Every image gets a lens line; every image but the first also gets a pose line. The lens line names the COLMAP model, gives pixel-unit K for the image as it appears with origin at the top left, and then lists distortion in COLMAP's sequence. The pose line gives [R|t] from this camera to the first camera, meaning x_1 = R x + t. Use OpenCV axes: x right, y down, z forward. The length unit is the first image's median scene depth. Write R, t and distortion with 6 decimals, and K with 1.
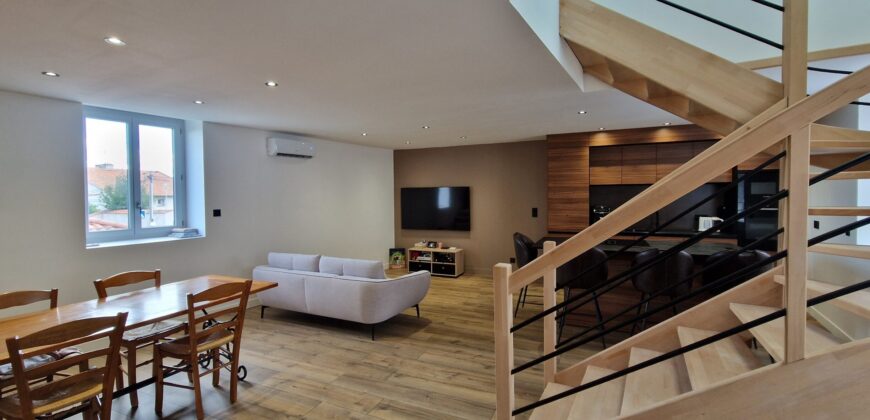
lens RADIAL K [[370.2, 0, 441.1], [0, 370.2, 201.7], [0, 0, 1]] dist [0.011365, -0.007283]
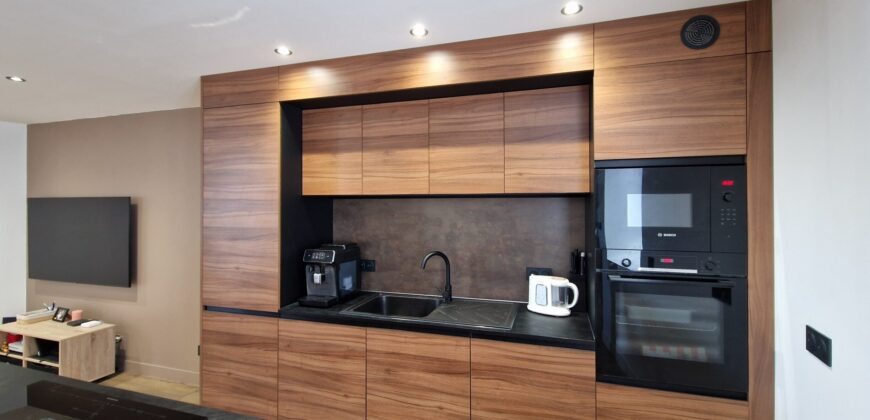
lens RADIAL K [[370.2, 0, 441.1], [0, 370.2, 201.7], [0, 0, 1]] dist [0.011365, -0.007283]
pose [[0.993987, 0.010237, 0.109017, 0.504961], [-0.007174, 0.999569, -0.028451, -0.026895], [-0.109261, 0.027498, 0.993633, 0.545012]]
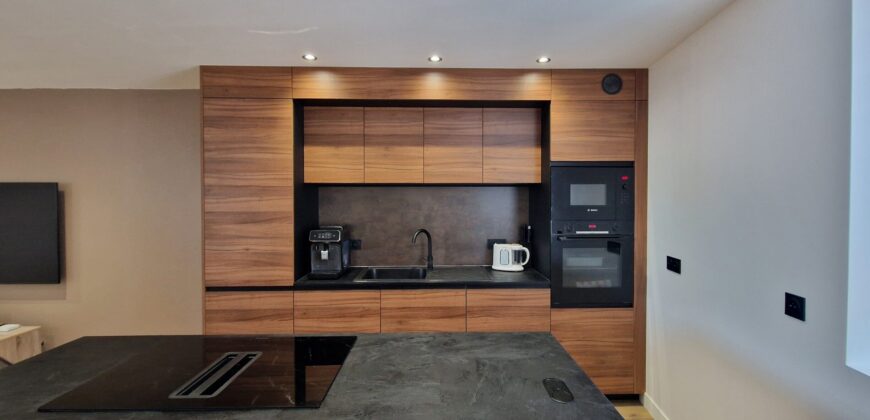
lens RADIAL K [[370.2, 0, 441.1], [0, 370.2, 201.7], [0, 0, 1]] dist [0.011365, -0.007283]
pose [[0.906144, 0.004282, 0.422948, 0.352022], [-0.000929, 0.999967, -0.008132, -0.017282], [-0.422969, 0.006976, 0.906117, 0.479694]]
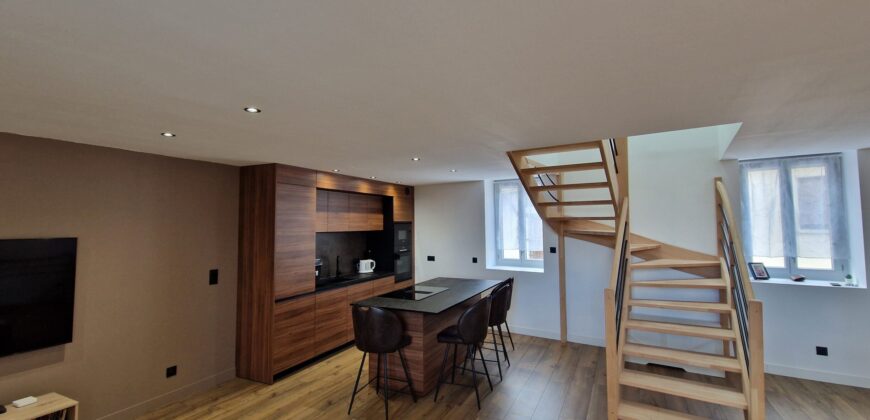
lens RADIAL K [[370.2, 0, 441.1], [0, 370.2, 201.7], [0, 0, 1]] dist [0.011365, -0.007283]
pose [[0.037834, 0.073097, 0.996607, -0.403117], [0.031297, 0.996745, -0.074295, -0.042670], [-0.998794, 0.034001, 0.035423, 0.651641]]
